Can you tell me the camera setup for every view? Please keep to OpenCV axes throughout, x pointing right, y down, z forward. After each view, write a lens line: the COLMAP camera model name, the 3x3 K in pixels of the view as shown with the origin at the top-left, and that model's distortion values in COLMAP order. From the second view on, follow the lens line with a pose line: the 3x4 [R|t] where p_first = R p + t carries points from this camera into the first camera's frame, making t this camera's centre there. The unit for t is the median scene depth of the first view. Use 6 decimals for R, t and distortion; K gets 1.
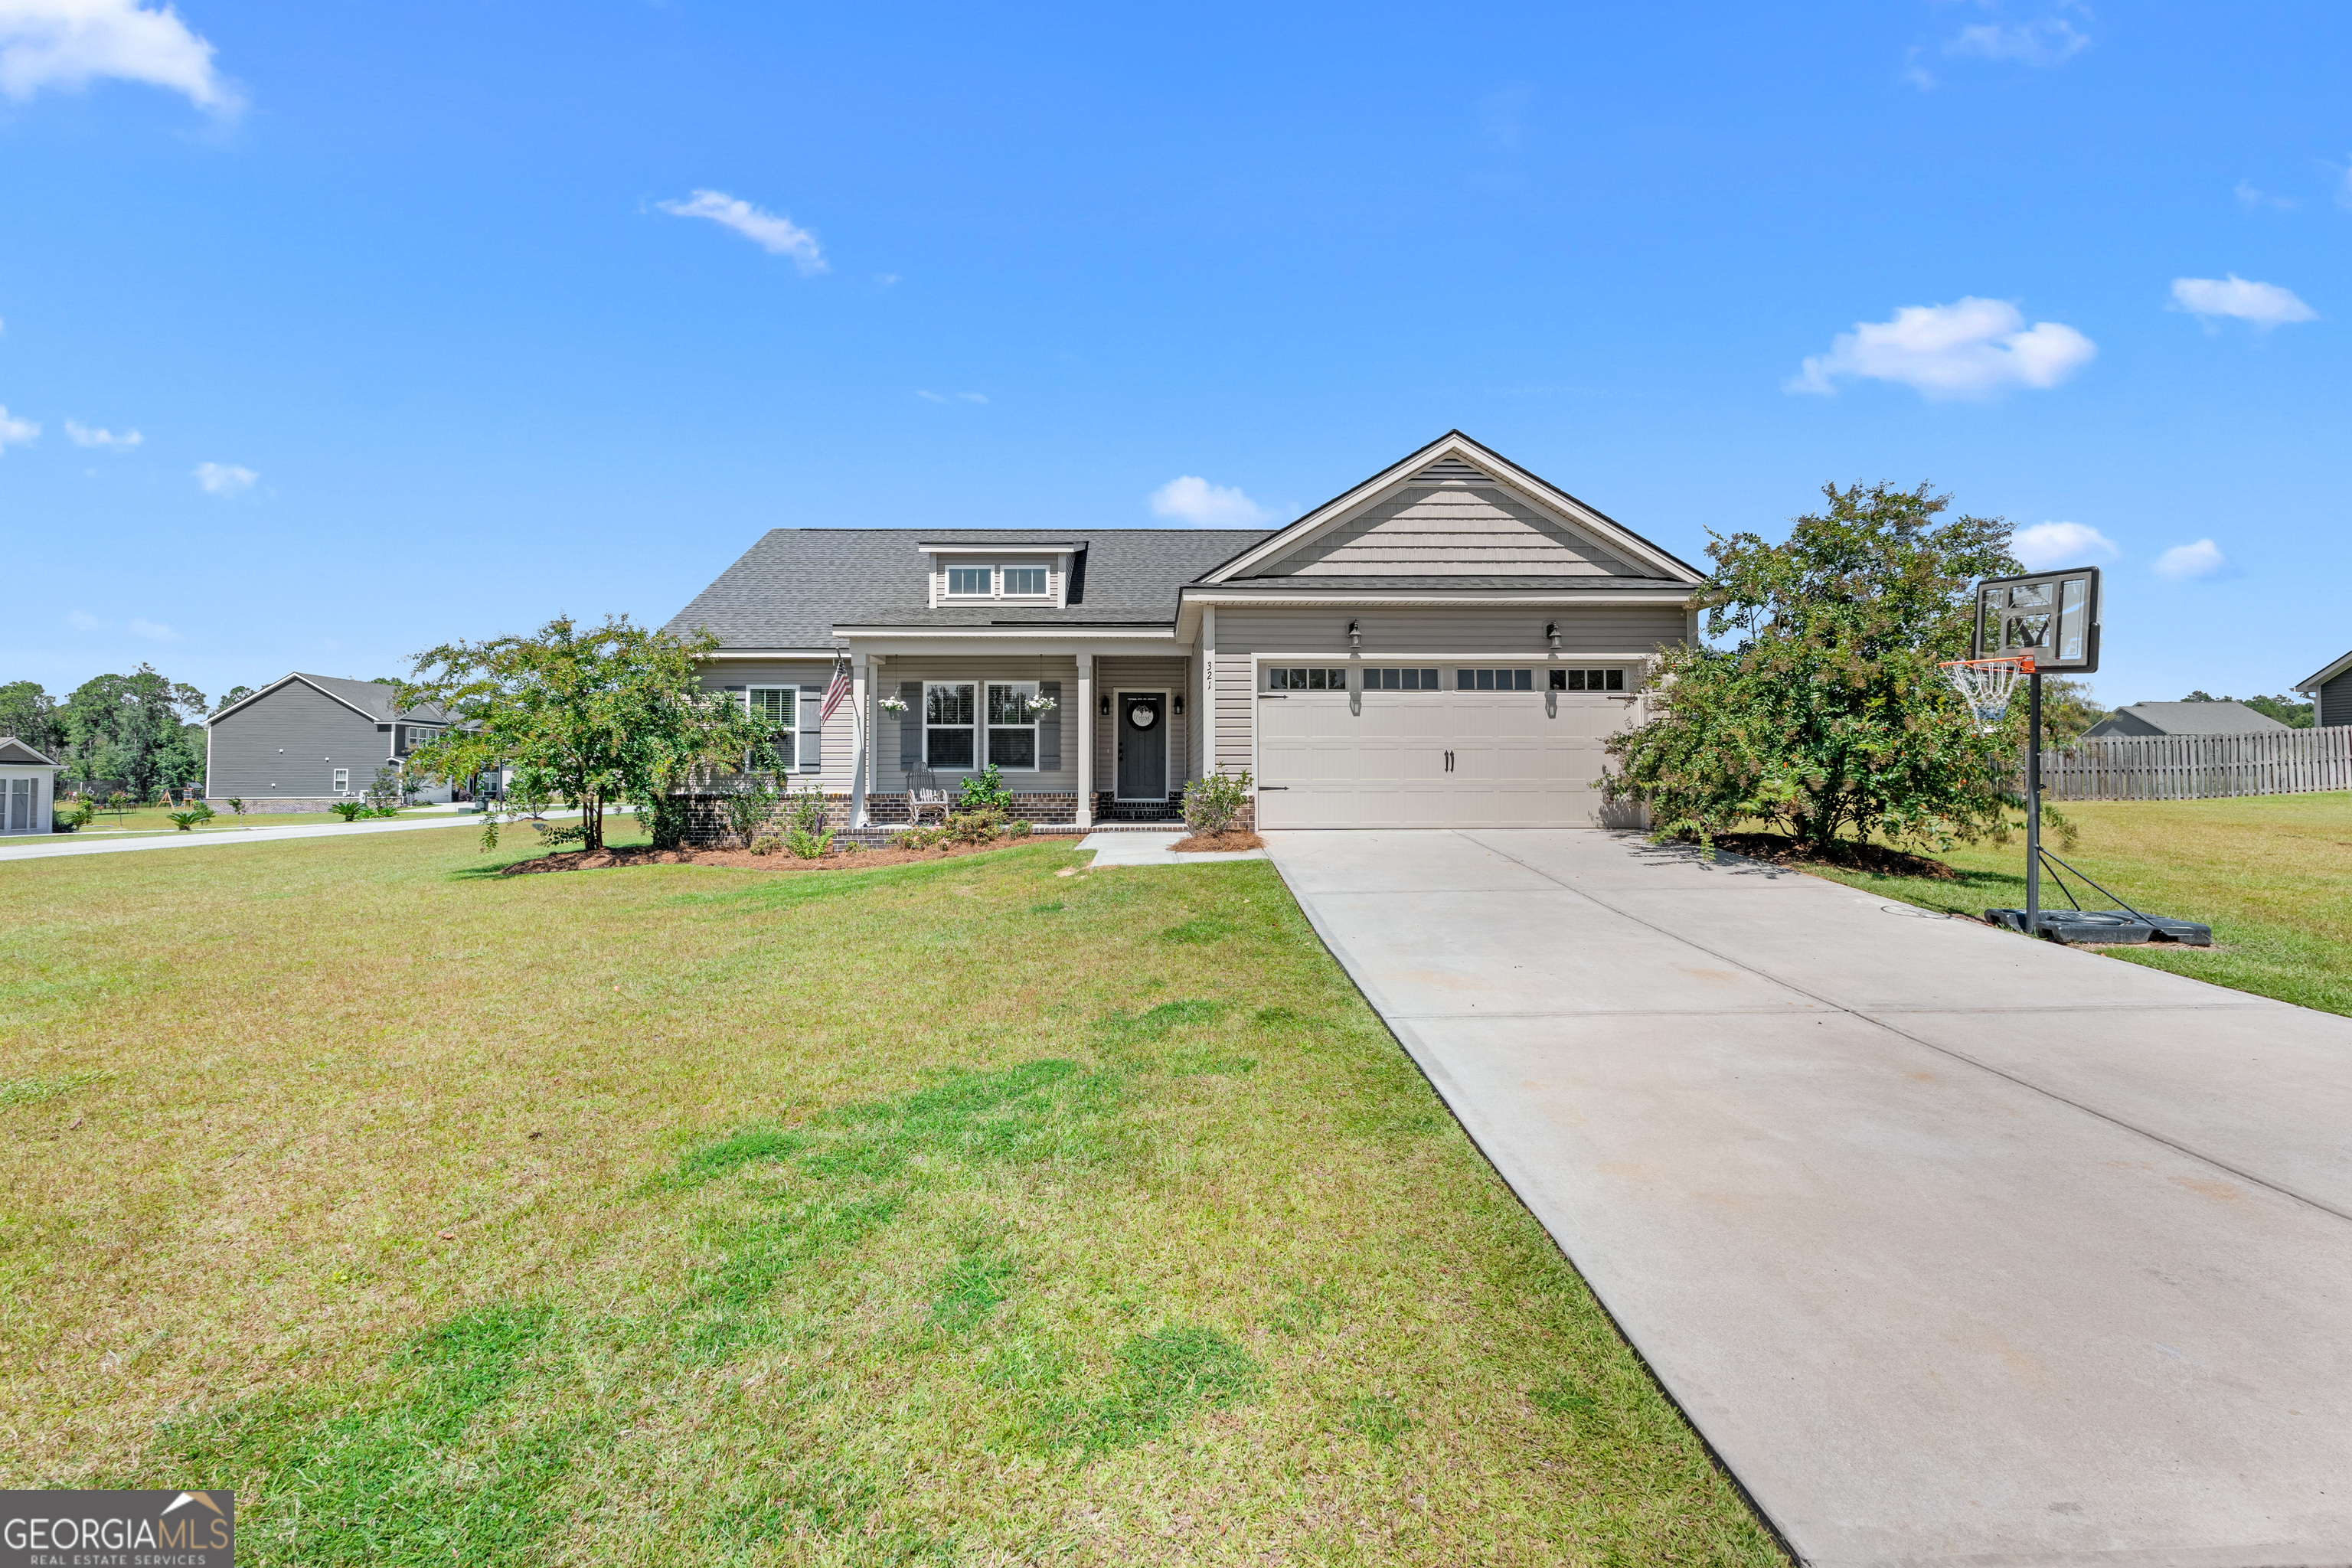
lens RADIAL K [[1063.4, 0, 1169.1], [0, 1063.4, 770.7], [0, 0, 1]] dist [-0.009018, 0.000378]
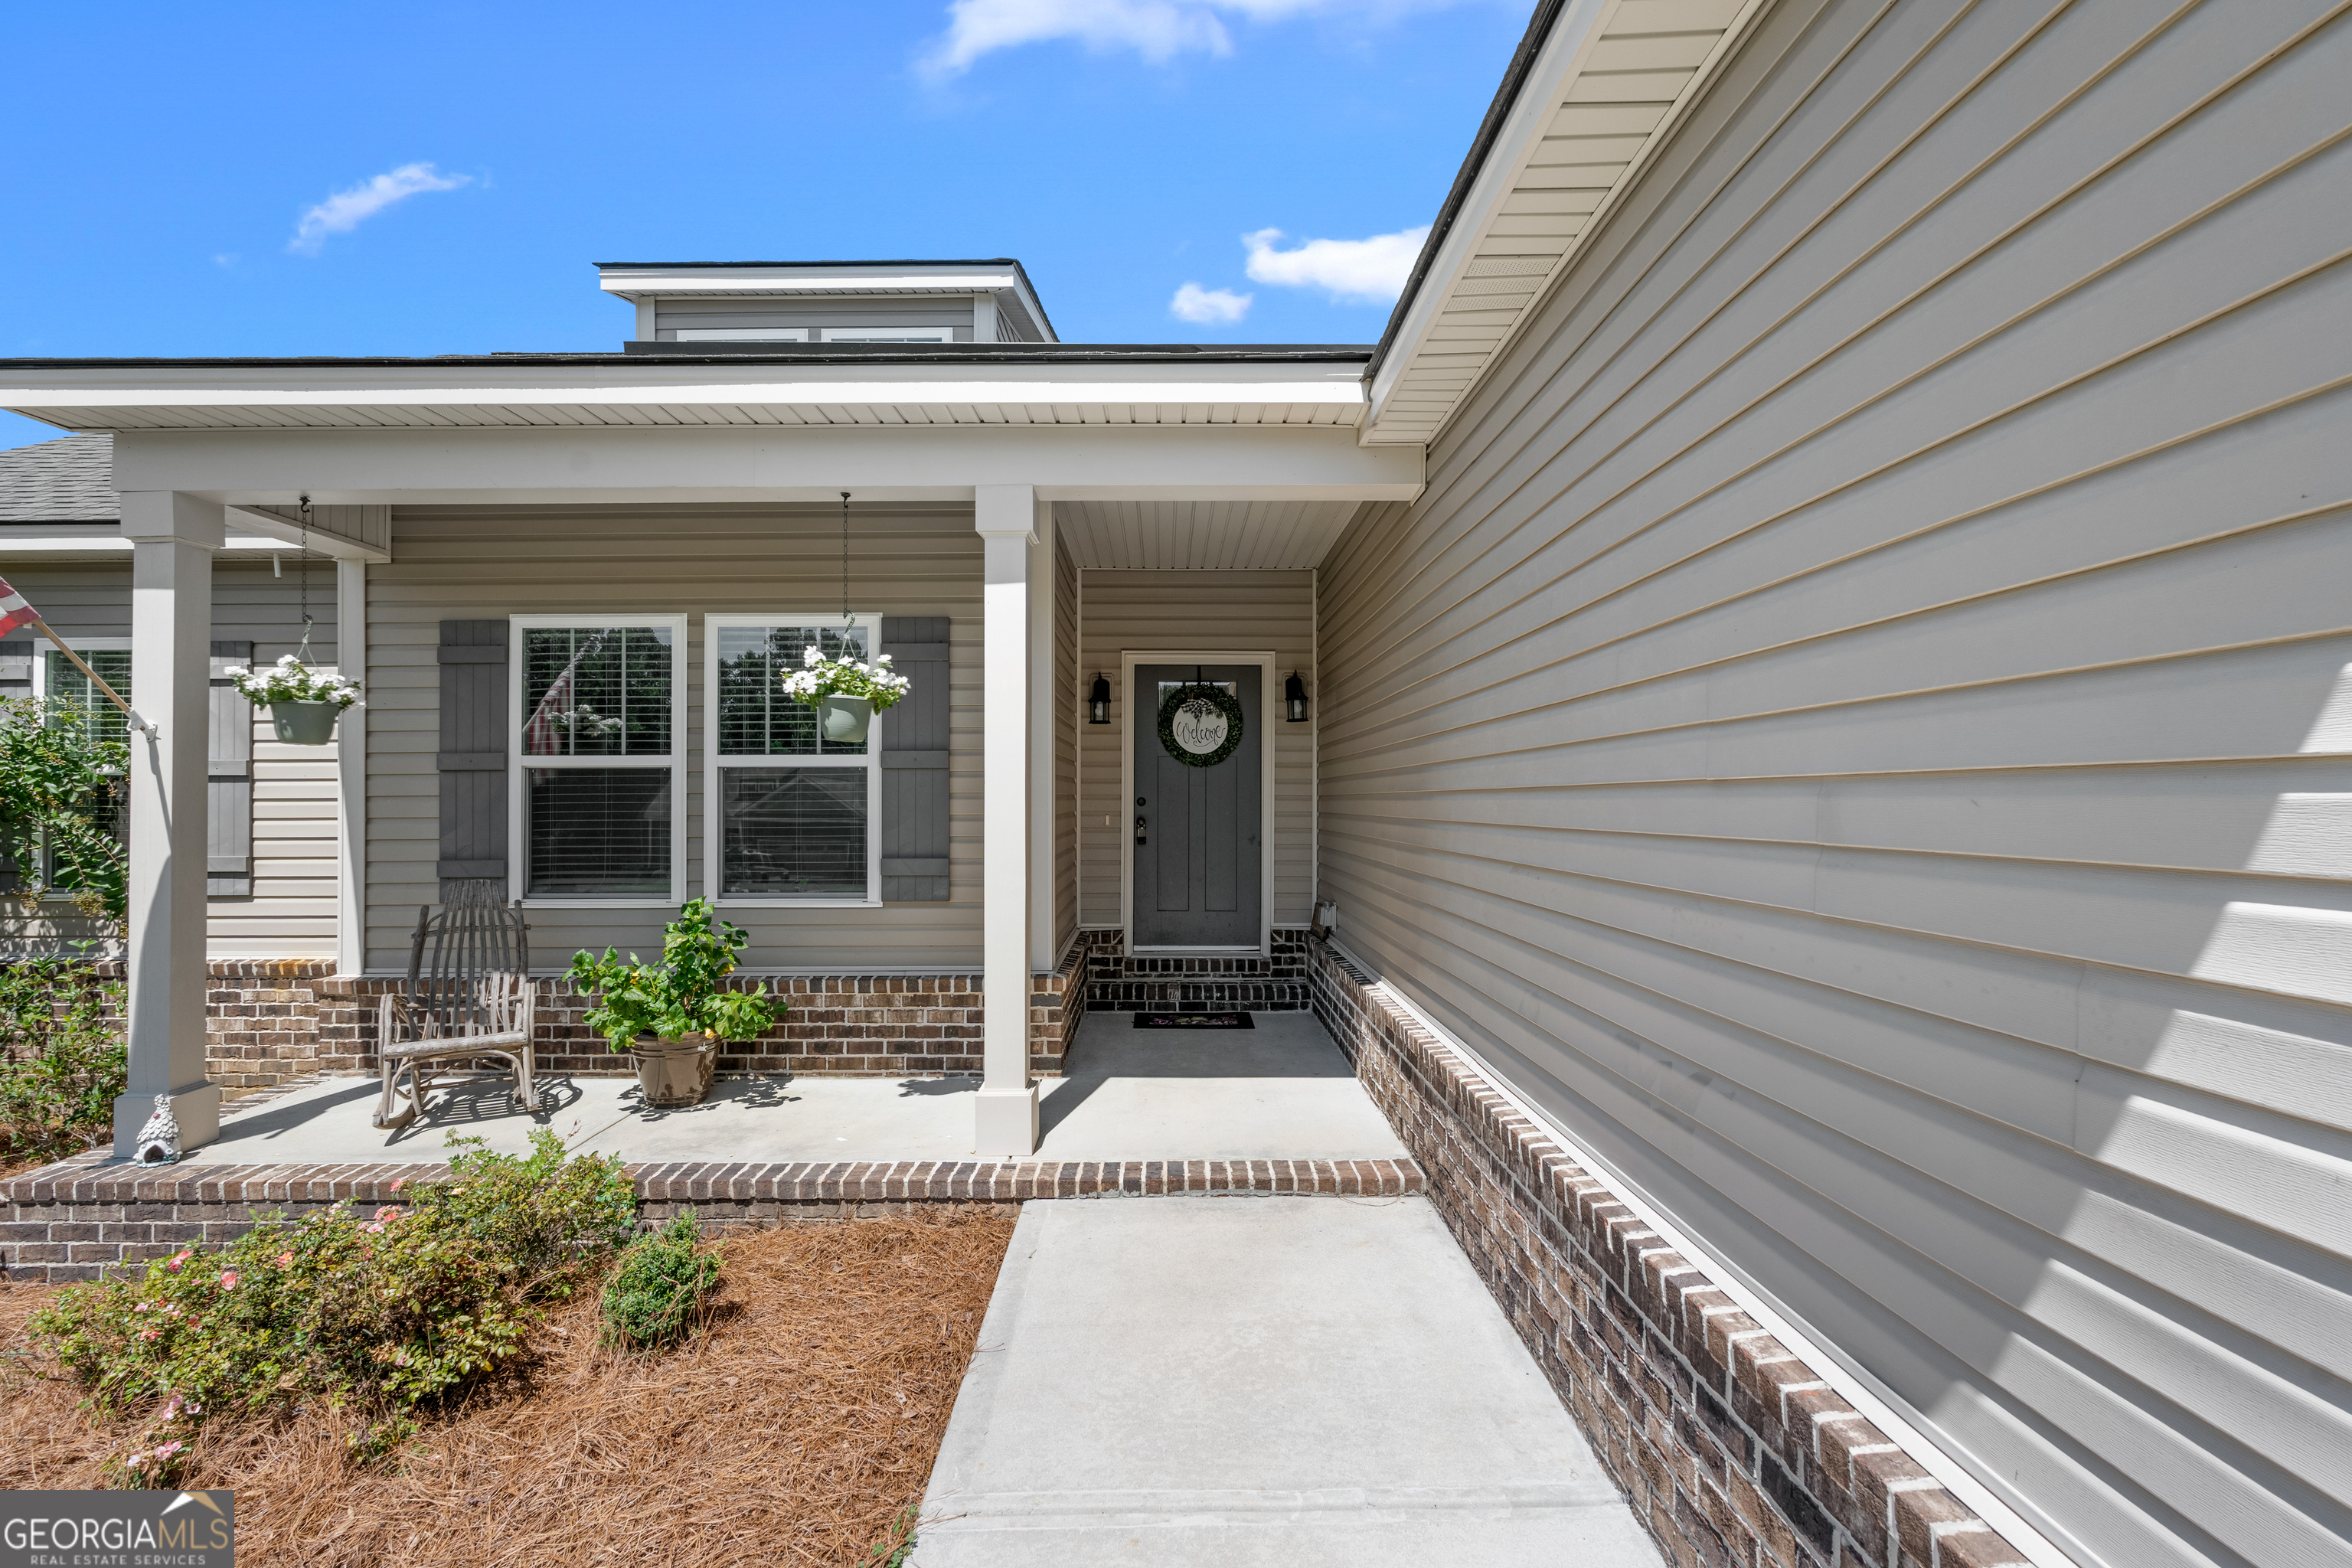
lens RADIAL K [[1063.4, 0, 1169.1], [0, 1063.4, 770.7], [0, 0, 1]] dist [-0.009018, 0.000378]
pose [[0.999935, -0.002590, -0.011069, -0.034708], [0.002434, 0.999897, -0.014143, -0.034118], [0.011105, 0.014115, 0.999839, 0.690519]]
